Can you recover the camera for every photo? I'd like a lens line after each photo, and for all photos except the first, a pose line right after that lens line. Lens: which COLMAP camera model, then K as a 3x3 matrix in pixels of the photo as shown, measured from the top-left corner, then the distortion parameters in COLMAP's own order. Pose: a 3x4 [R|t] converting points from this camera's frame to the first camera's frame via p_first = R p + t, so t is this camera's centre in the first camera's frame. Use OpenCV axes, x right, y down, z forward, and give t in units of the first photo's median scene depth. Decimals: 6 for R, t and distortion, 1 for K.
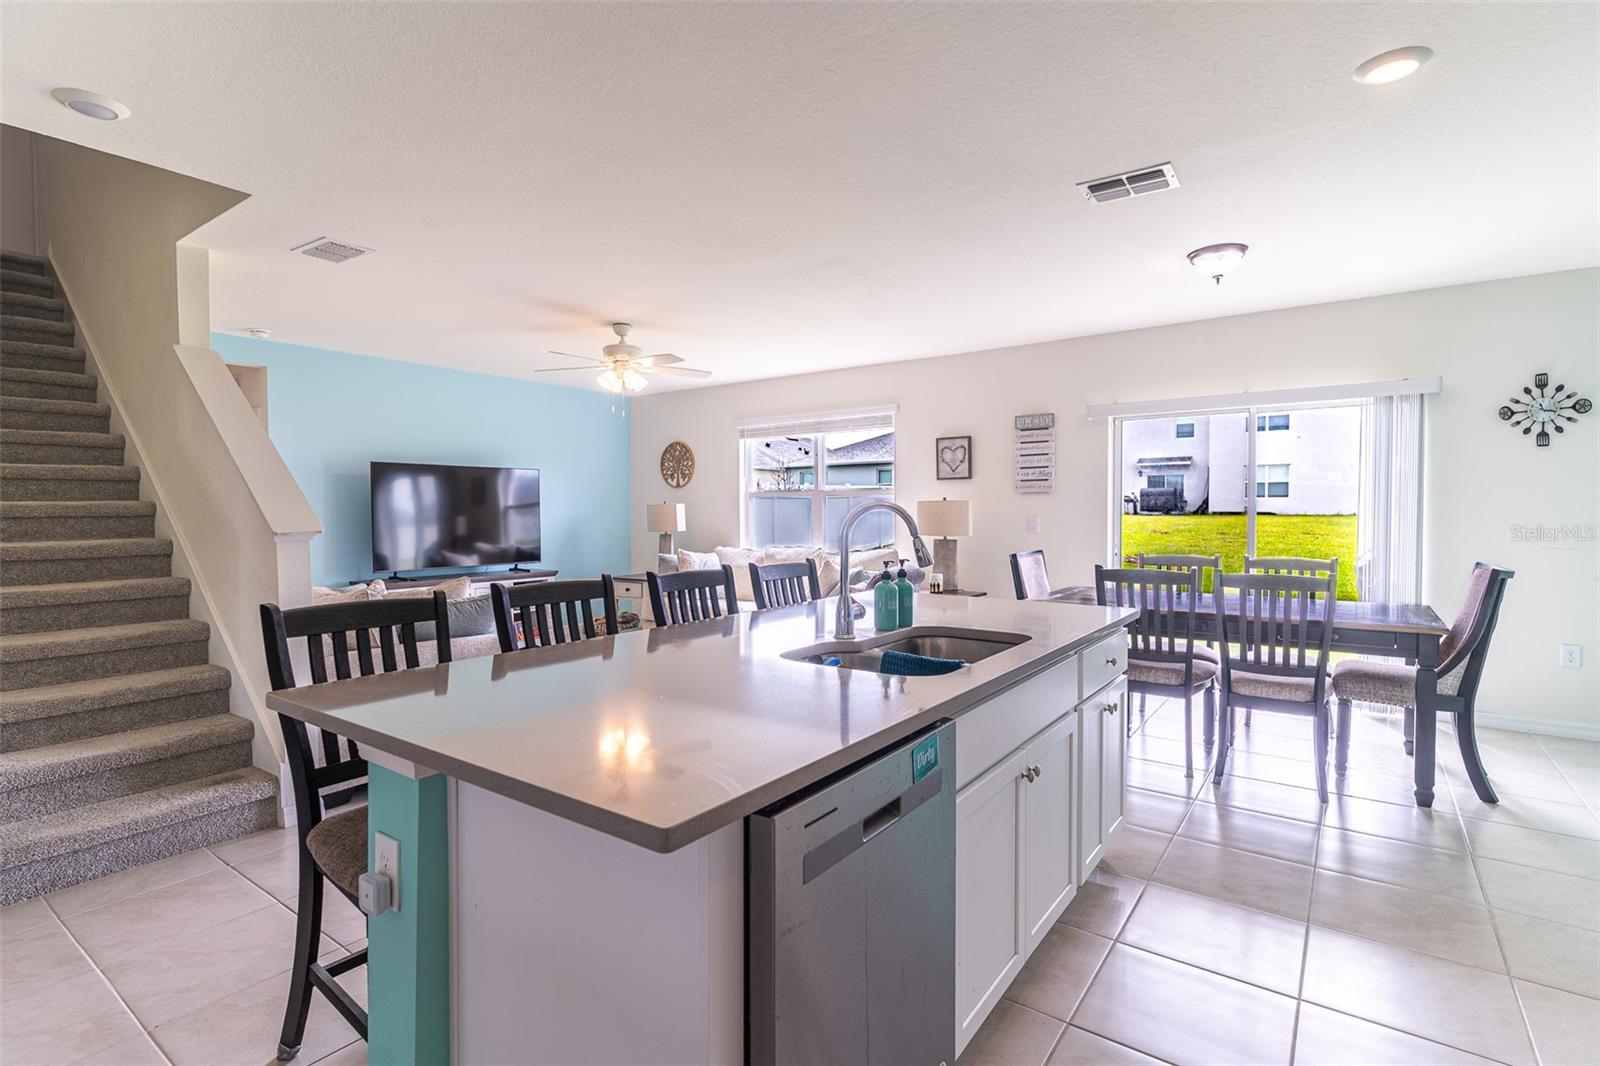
lens RADIAL K [[768.9, 0, 797.7], [0, 768.9, 520.8], [0, 0, 1]] dist [0.004195, -0.000779]
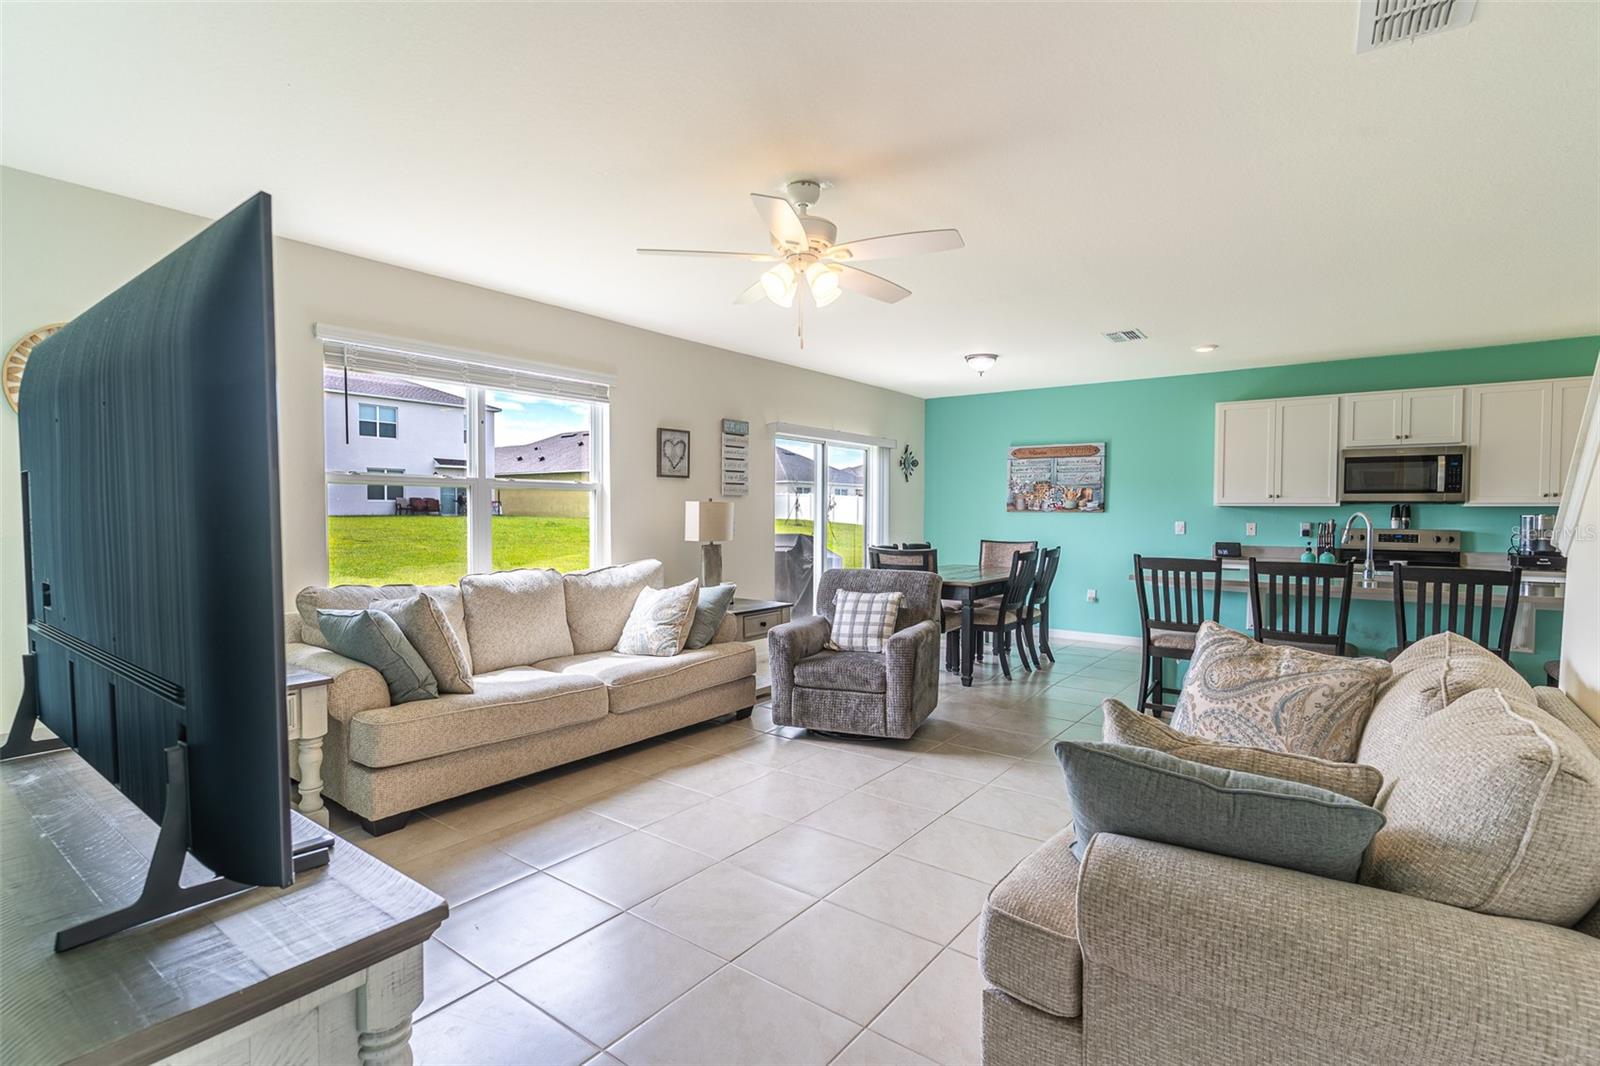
lens RADIAL K [[768.9, 0, 795.6], [0, 768.9, 530.9], [0, 0, 1]] dist [0.004195, -0.000779]
pose [[0.016601, -0.021100, 0.999640, -0.727984], [0.008042, 0.999748, 0.020969, -0.010486], [-0.999830, 0.007691, 0.016766, 0.906057]]
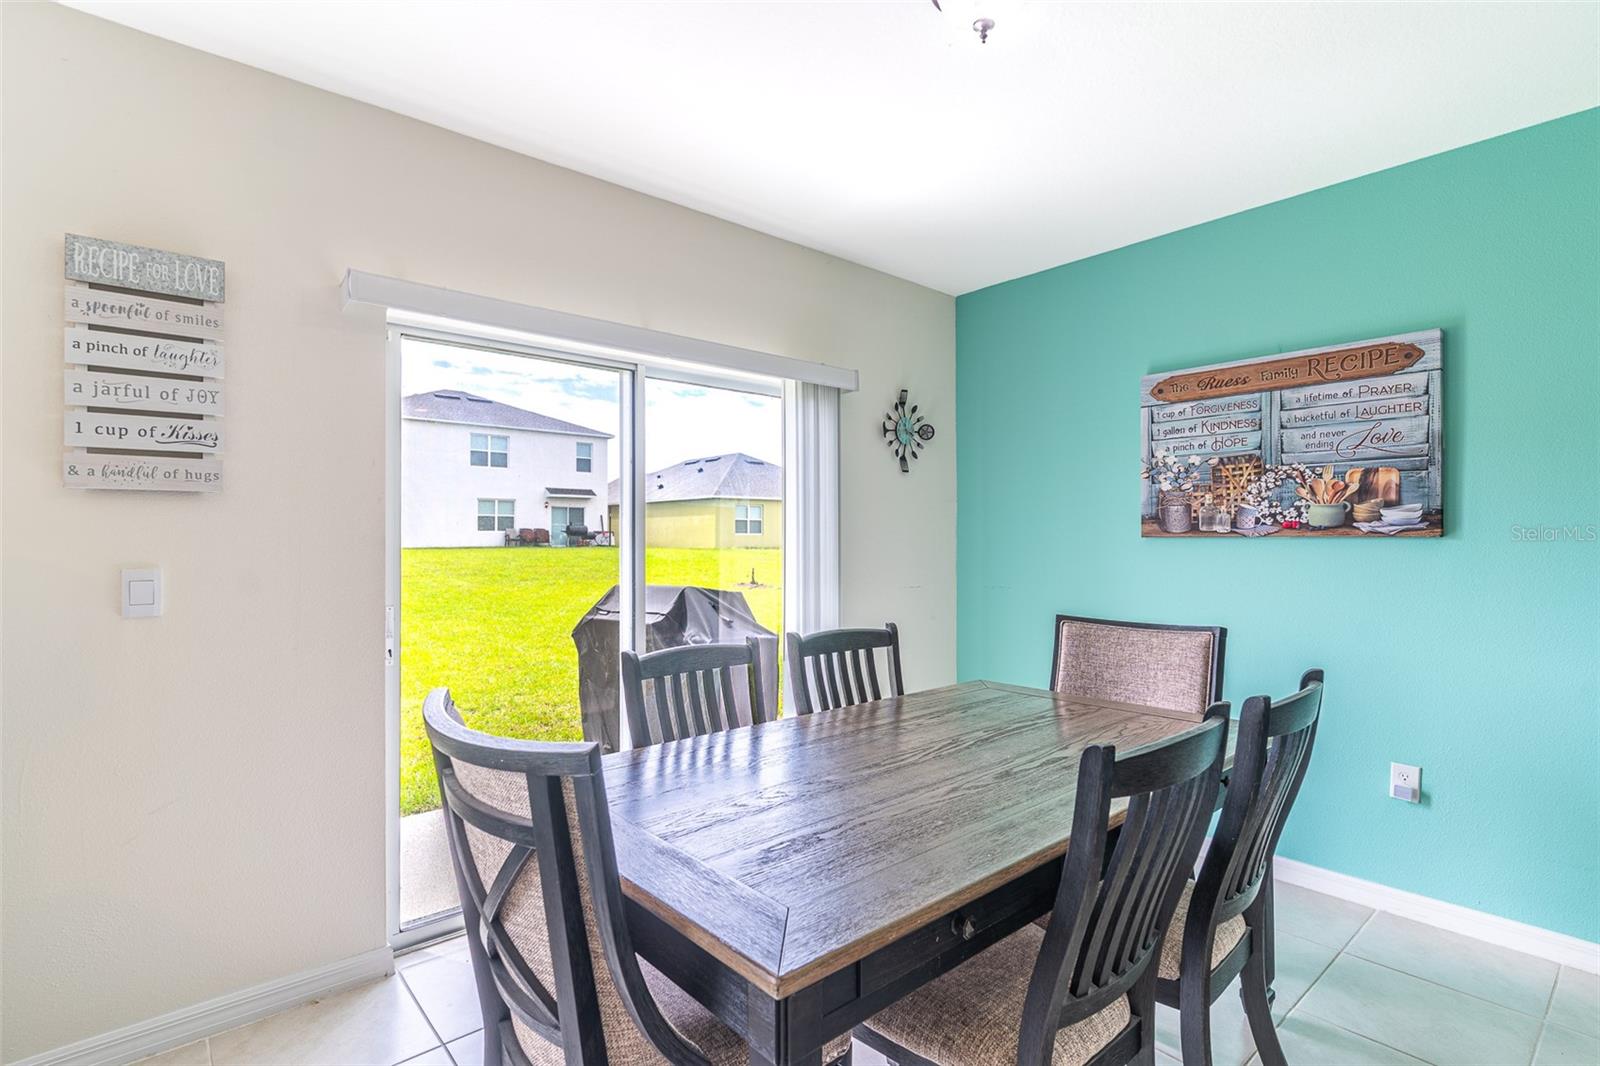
lens RADIAL K [[768.9, 0, 790.4], [0, 768.9, 533.0], [0, 0, 1]] dist [0.004195, -0.000779]
pose [[0.230629, 0.012343, 0.972964, 0.057918], [0.014154, 0.999771, -0.016038, -0.010751], [-0.972939, 0.017470, 0.230401, 0.669332]]
